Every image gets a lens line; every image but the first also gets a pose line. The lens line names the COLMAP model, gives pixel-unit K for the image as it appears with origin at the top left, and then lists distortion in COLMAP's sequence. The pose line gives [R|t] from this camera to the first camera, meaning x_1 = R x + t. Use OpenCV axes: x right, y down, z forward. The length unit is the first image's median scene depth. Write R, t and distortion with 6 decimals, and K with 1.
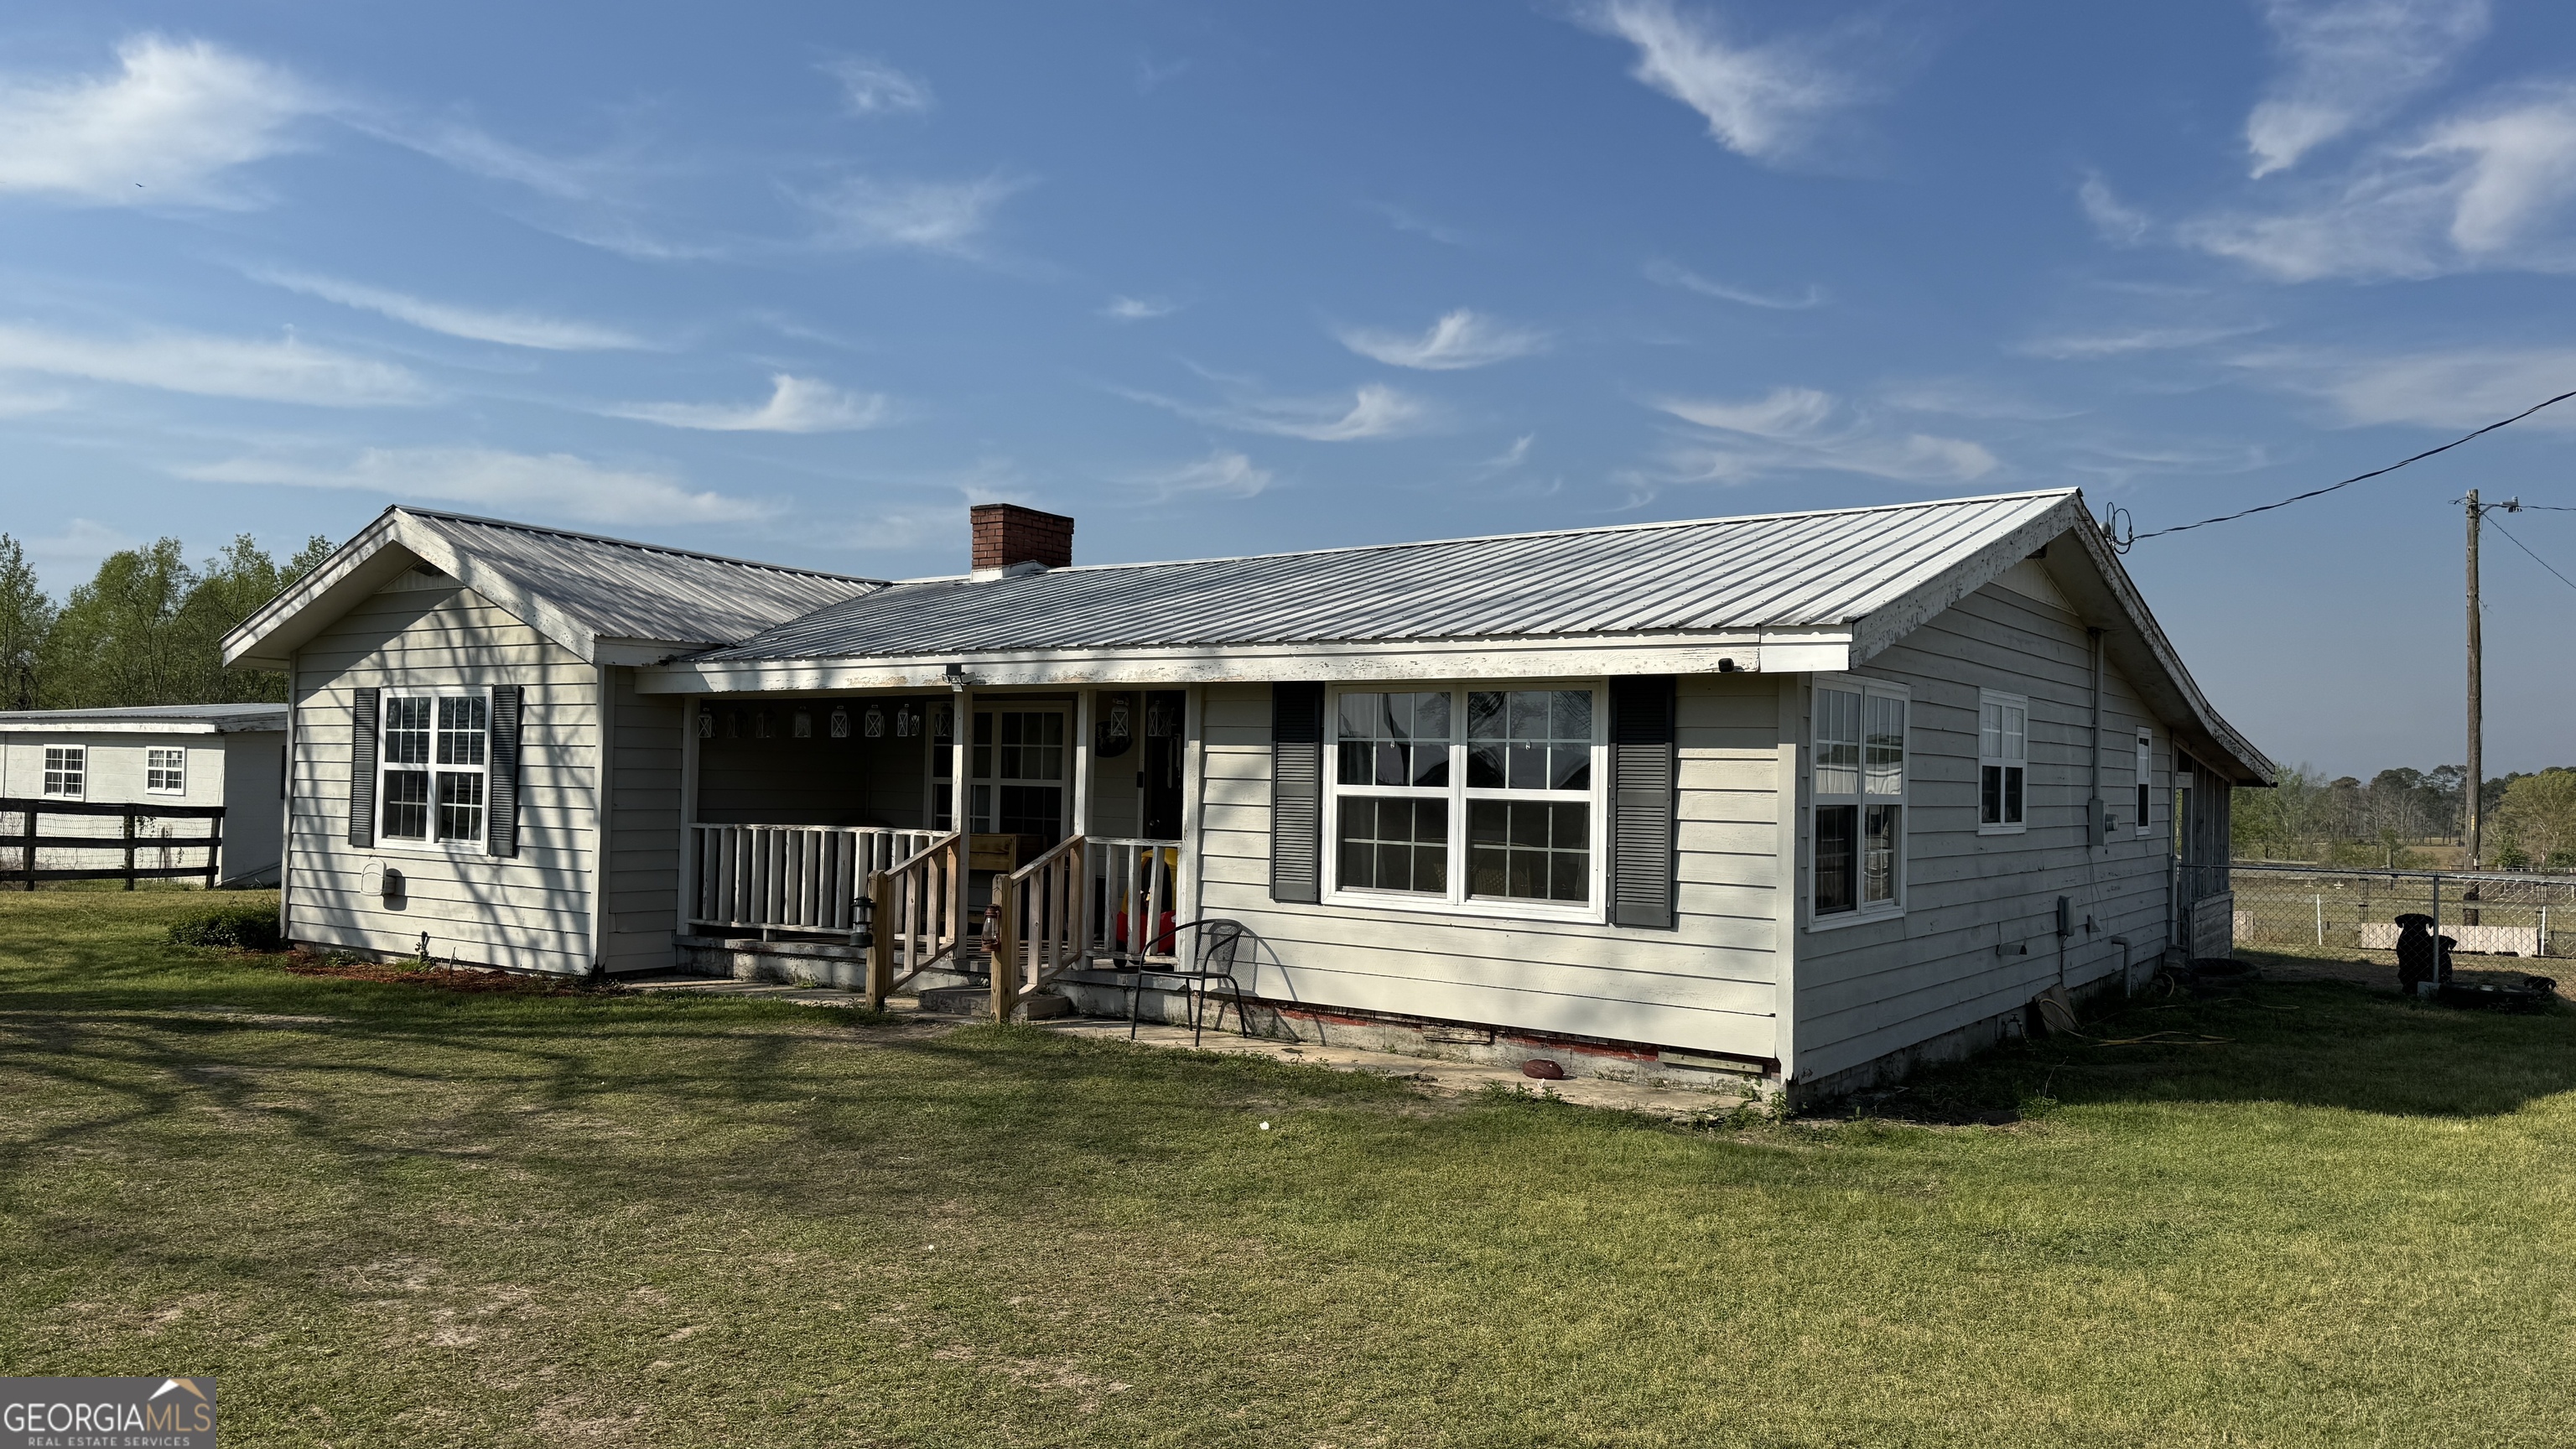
lens RADIAL K [[1779.2, 0, 1288.0], [0, 1779.2, 724.5], [0, 0, 1]] dist [0.127461, -0.186834]
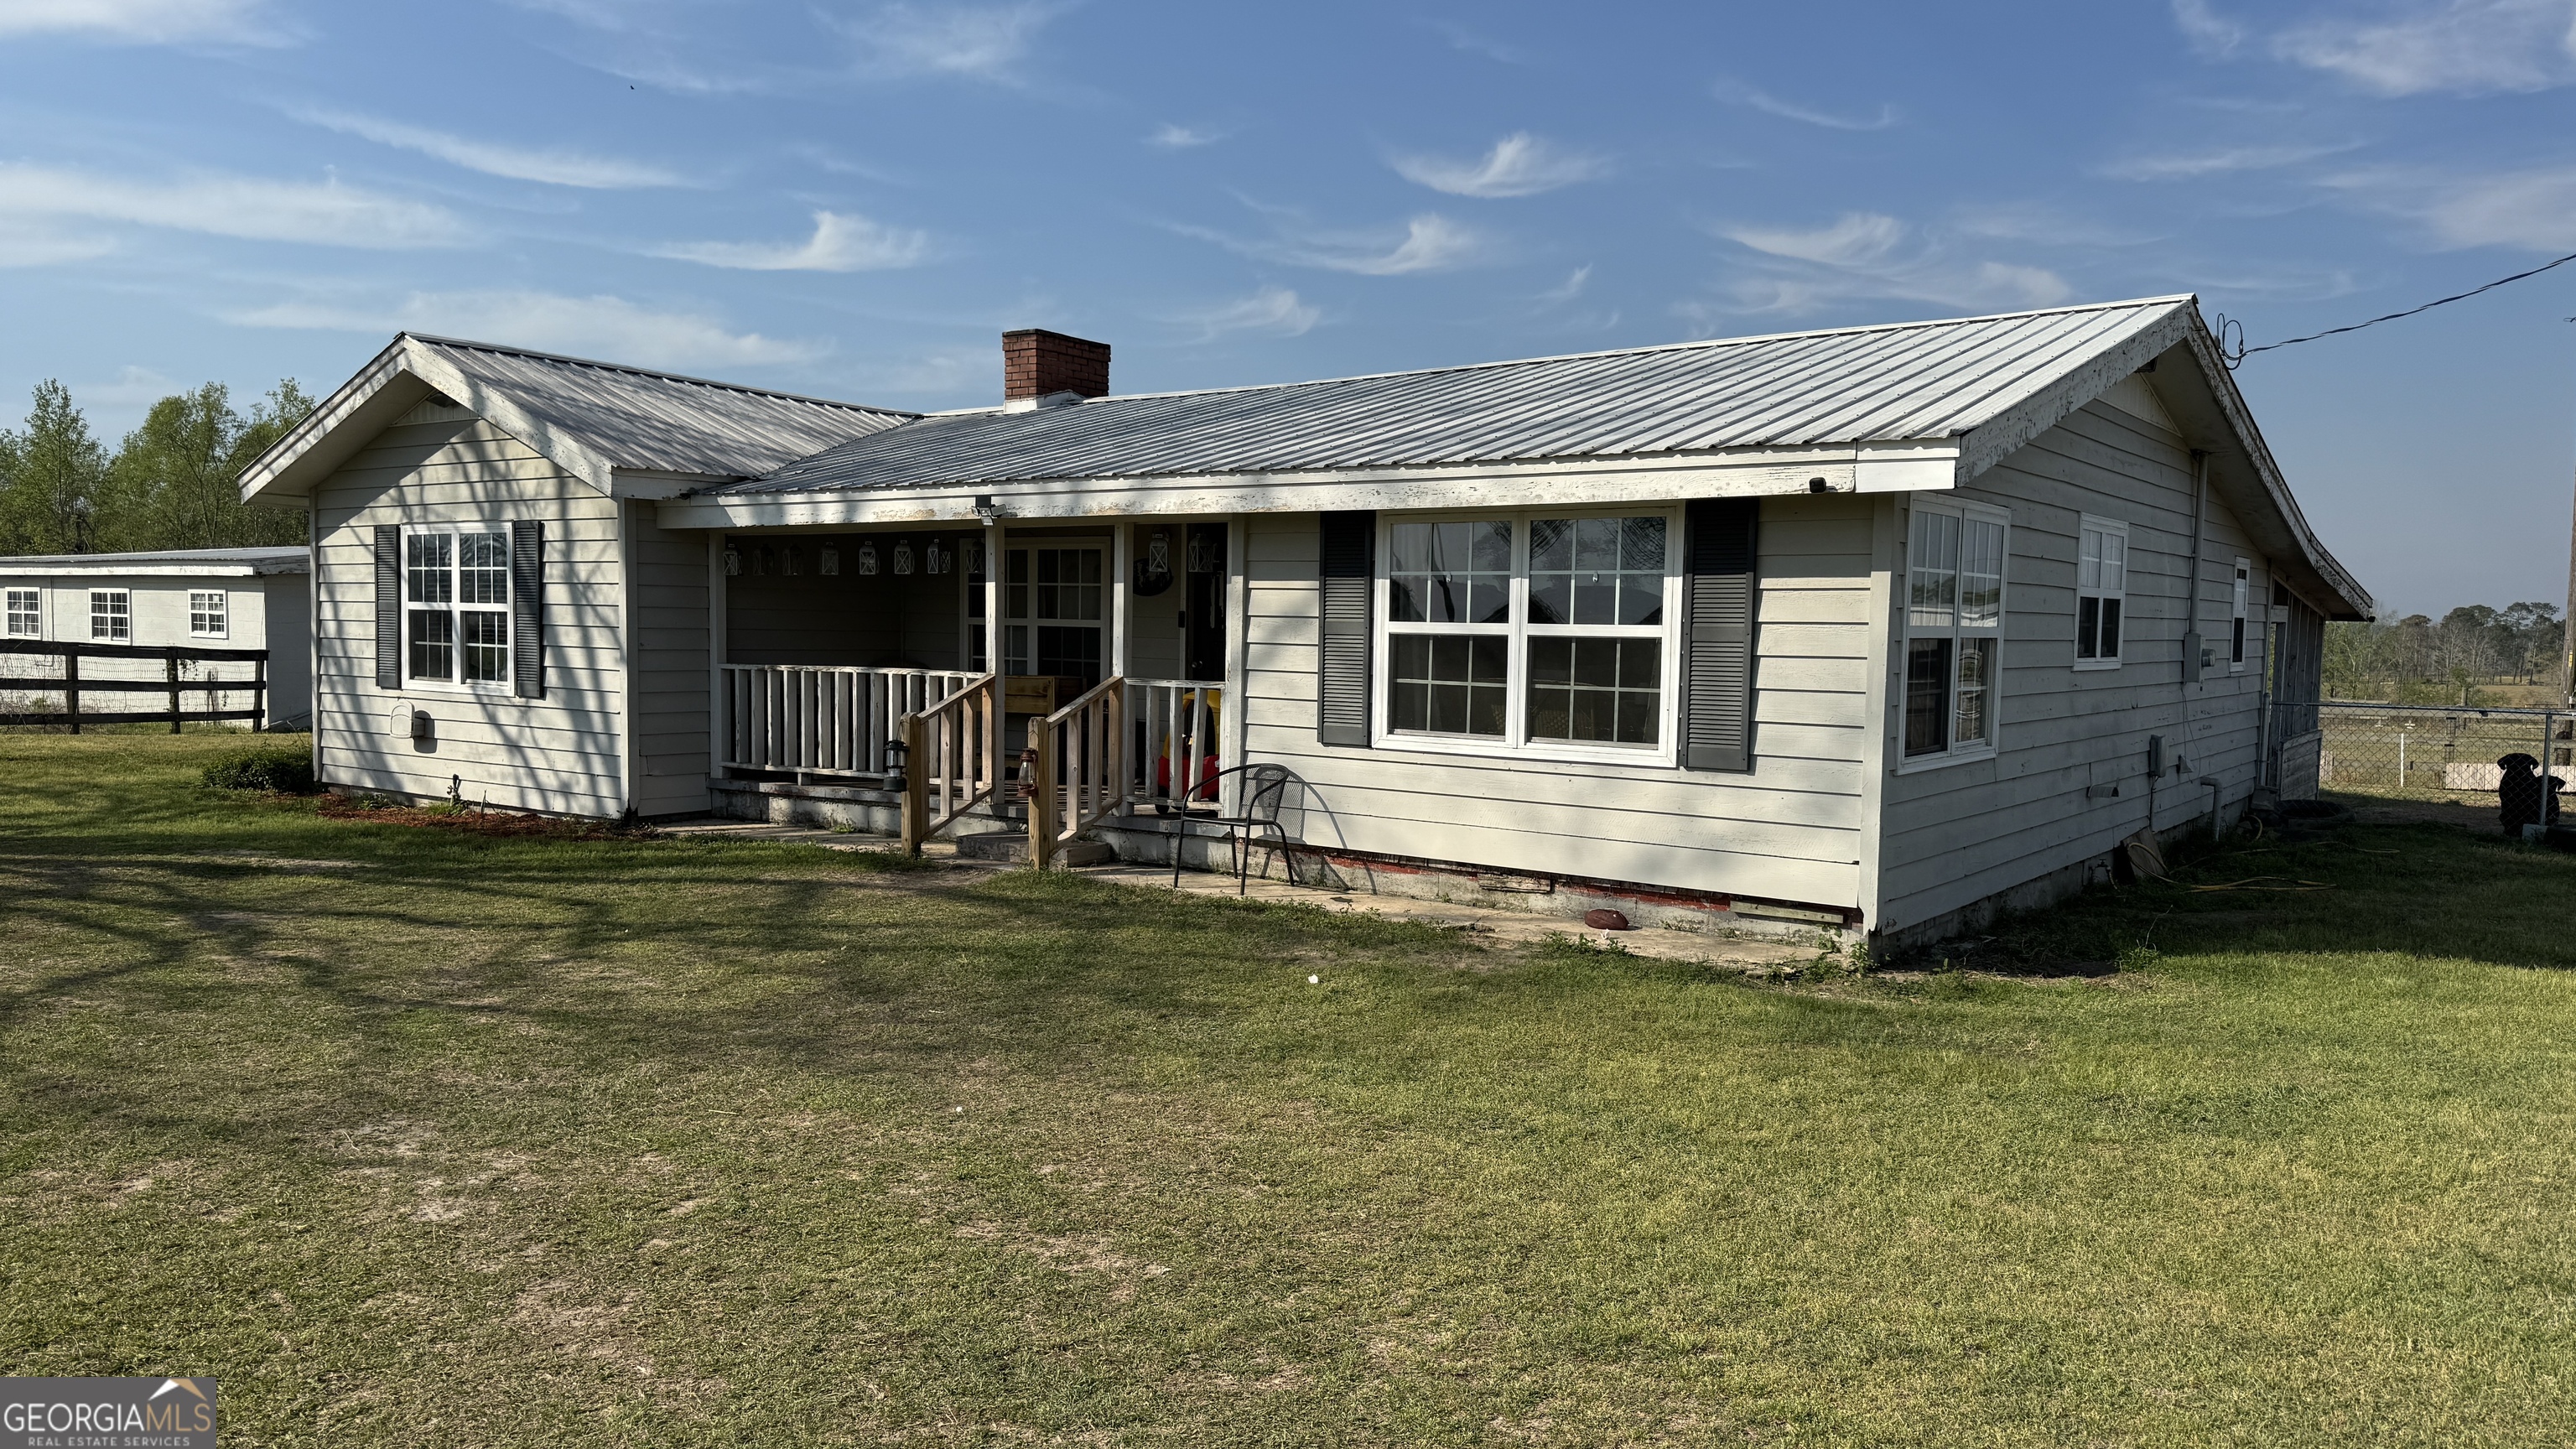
lens RADIAL K [[1779.2, 0, 1288.0], [0, 1779.2, 724.5], [0, 0, 1]] dist [0.127461, -0.186834]
pose [[0.999656, -0.001964, -0.026156, -0.001084], [0.004225, 0.996229, 0.086656, 0.005338], [0.025887, -0.086736, 0.995895, 0.047825]]
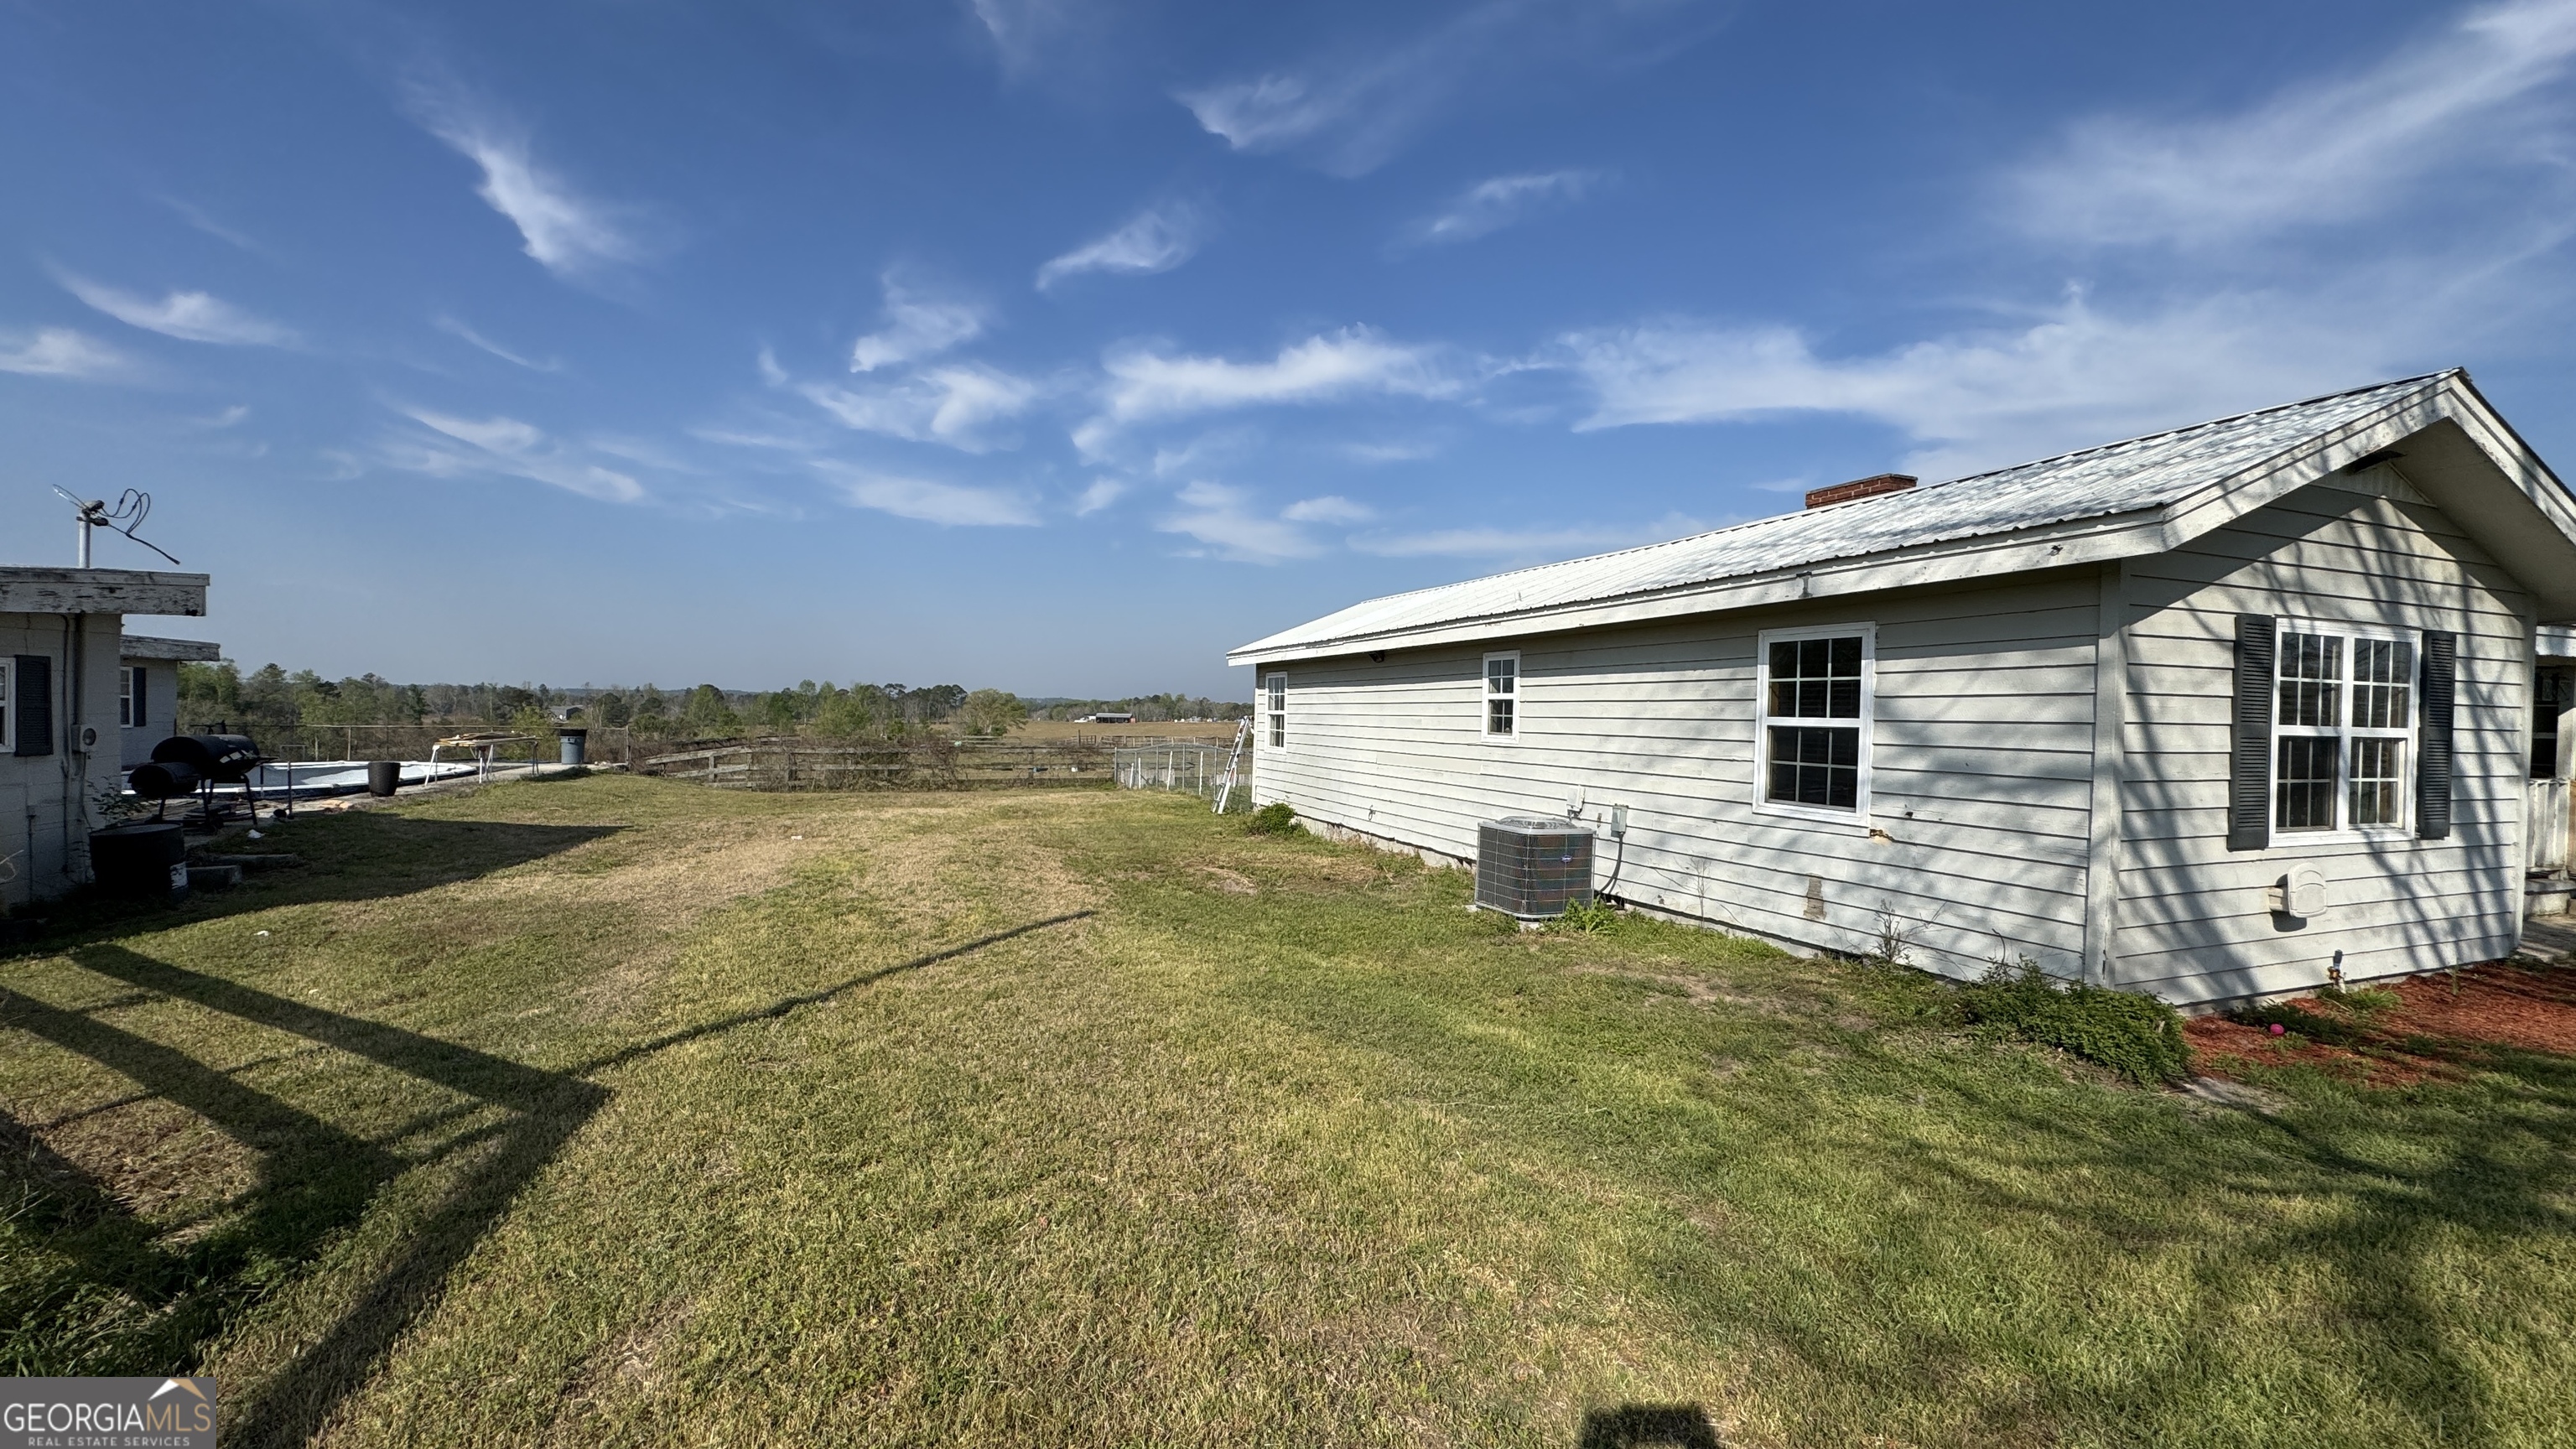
lens RADIAL K [[941.1, 0, 1151.8], [0, 941.1, 727.9], [0, 0, 1]] dist [0.000717, 0.000054]
pose [[0.586034, -0.030091, 0.809728, -1.321813], [-0.040072, 0.997011, 0.066053, 0.019800], [-0.809295, -0.071157, 0.583077, 1.442891]]
